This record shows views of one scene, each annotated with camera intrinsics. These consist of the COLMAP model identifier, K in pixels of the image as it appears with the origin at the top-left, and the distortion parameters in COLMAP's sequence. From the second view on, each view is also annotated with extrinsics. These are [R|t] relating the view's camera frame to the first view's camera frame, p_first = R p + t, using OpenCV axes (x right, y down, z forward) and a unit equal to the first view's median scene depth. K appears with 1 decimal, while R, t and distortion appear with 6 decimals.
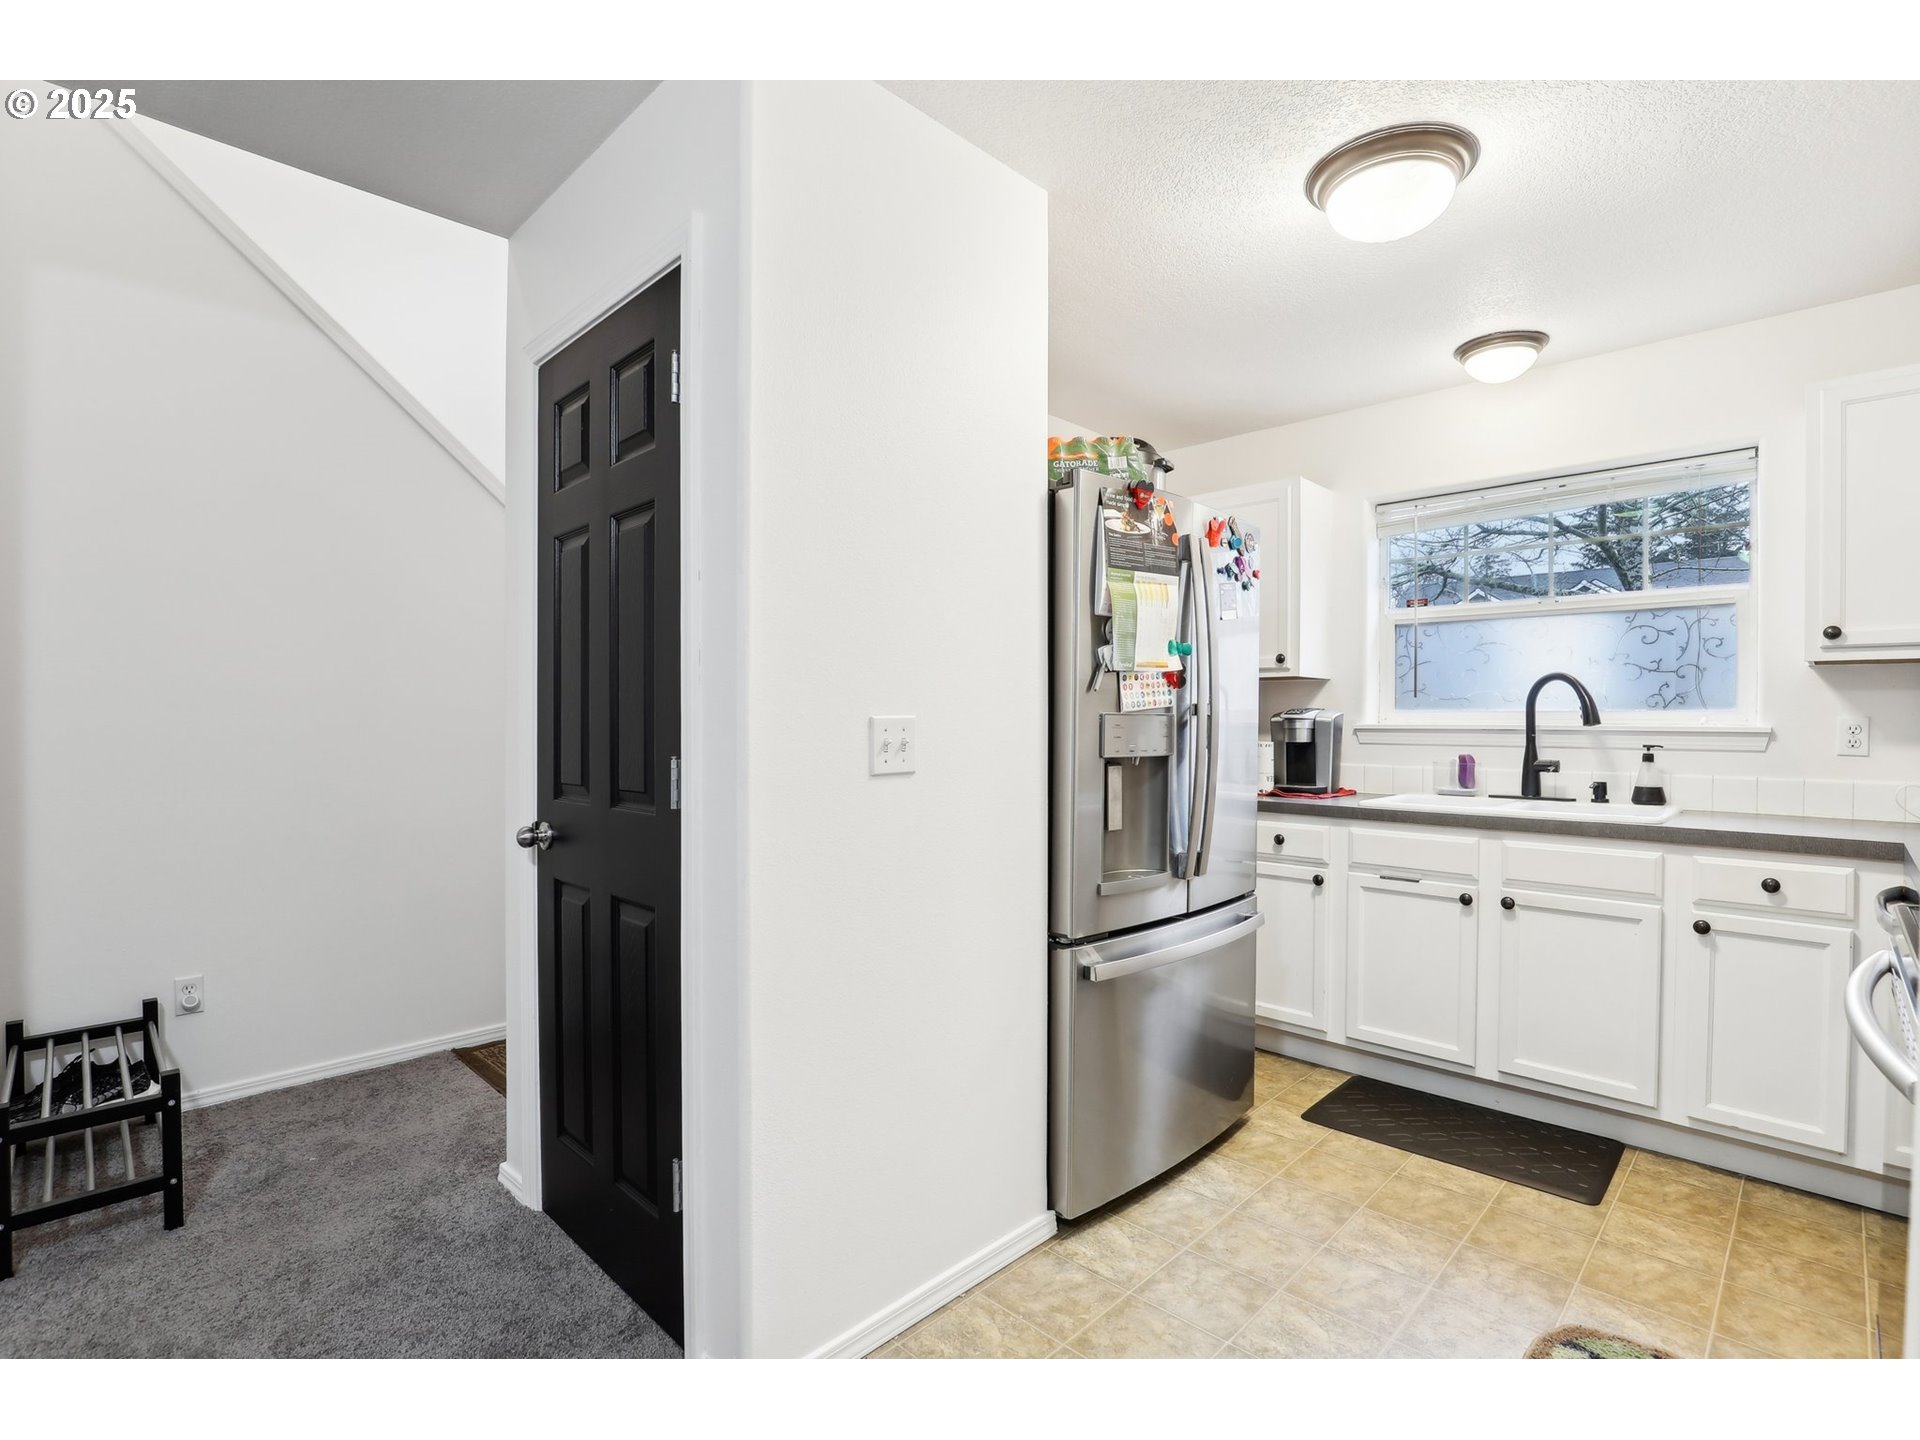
lens RADIAL K [[915.9, 0, 960.0], [0, 915.9, 720.0], [0, 0, 1]] dist [-0.057872, 0.014561]
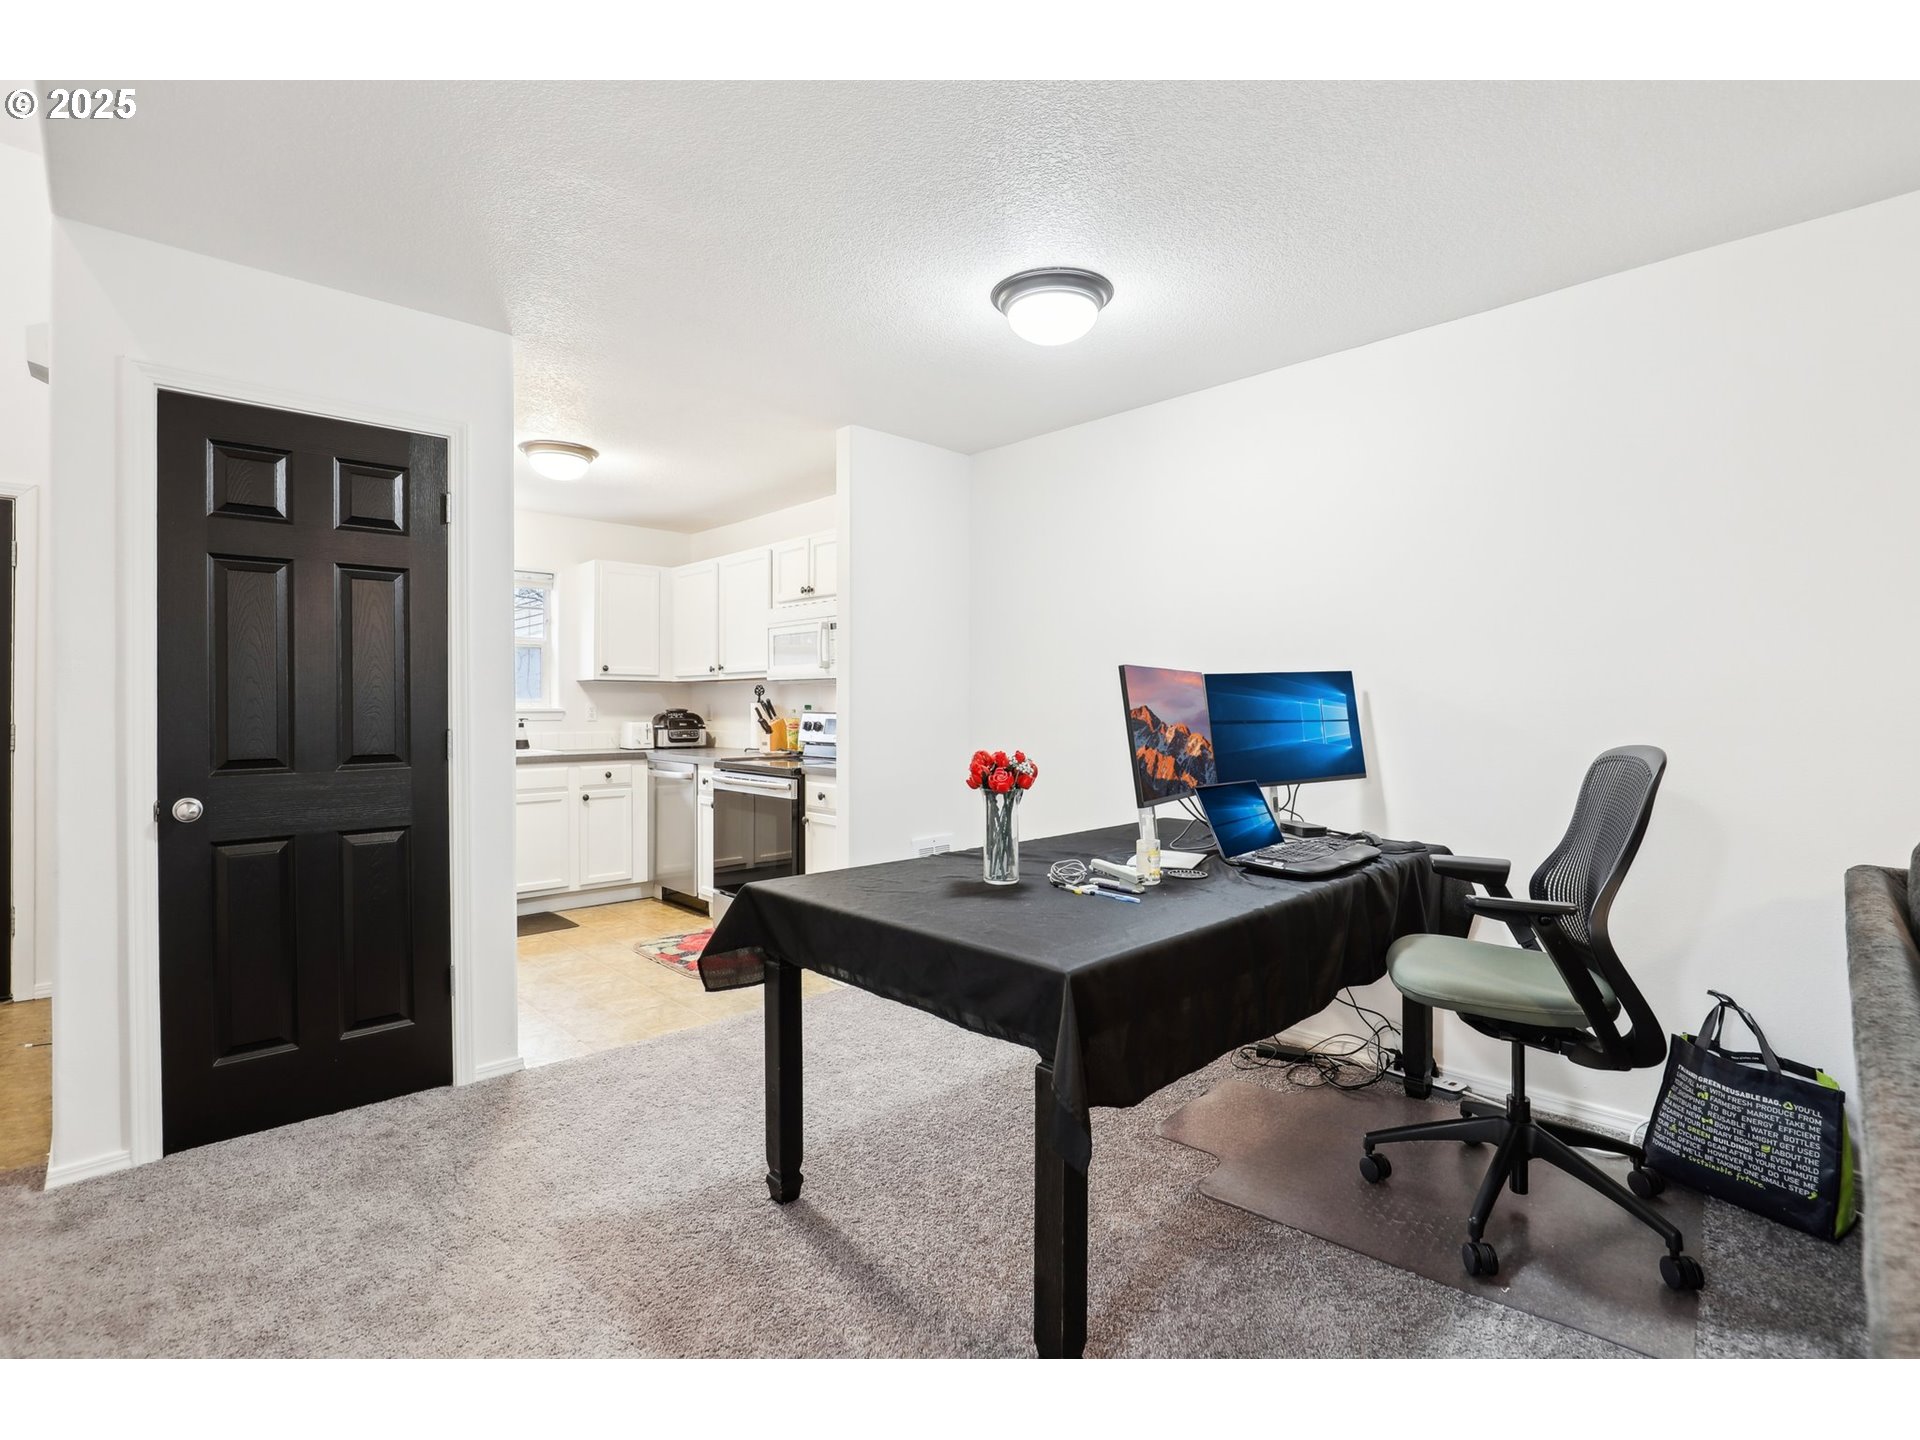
lens RADIAL K [[877.6, 0, 960.0], [0, 877.6, 720.0], [0, 0, 1]] dist [-0.026413, 0.000031]
pose [[0.006990, -0.023618, 0.999697, -1.363335], [0.005124, 0.999709, 0.023582, -0.011210], [-0.999962, 0.004957, 0.007109, 0.026534]]
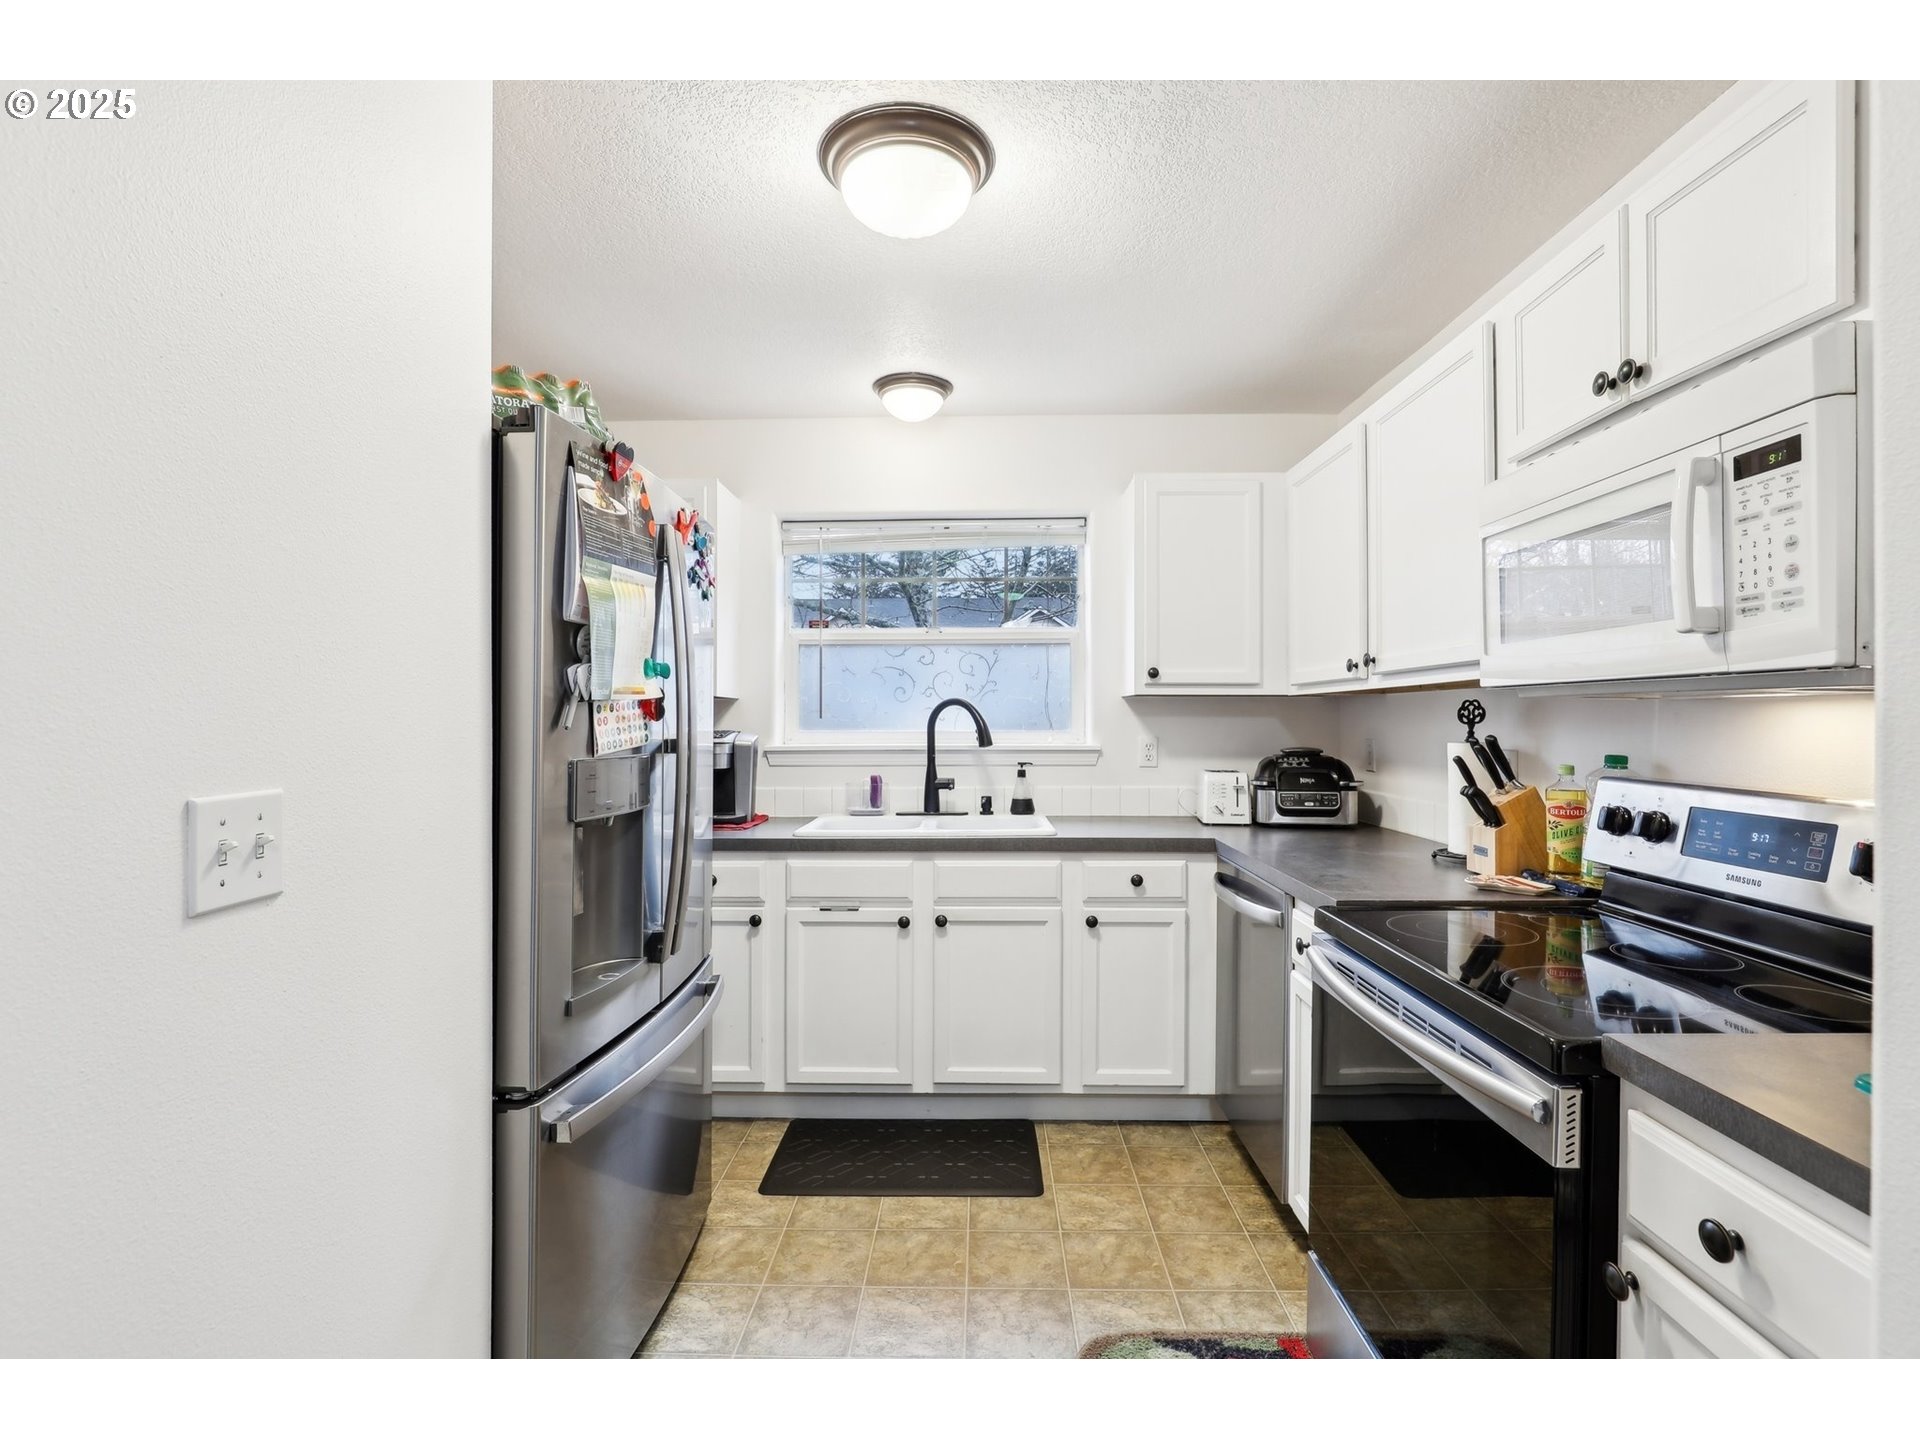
lens RADIAL K [[877.6, 0, 960.0], [0, 877.6, 720.0], [0, 0, 1]] dist [-0.026413, 0.000031]
pose [[0.721018, -0.004383, 0.692902, -0.088881], [0.005670, 0.999984, 0.000425, -0.033851], [-0.692893, 0.003623, 0.721031, 0.279611]]
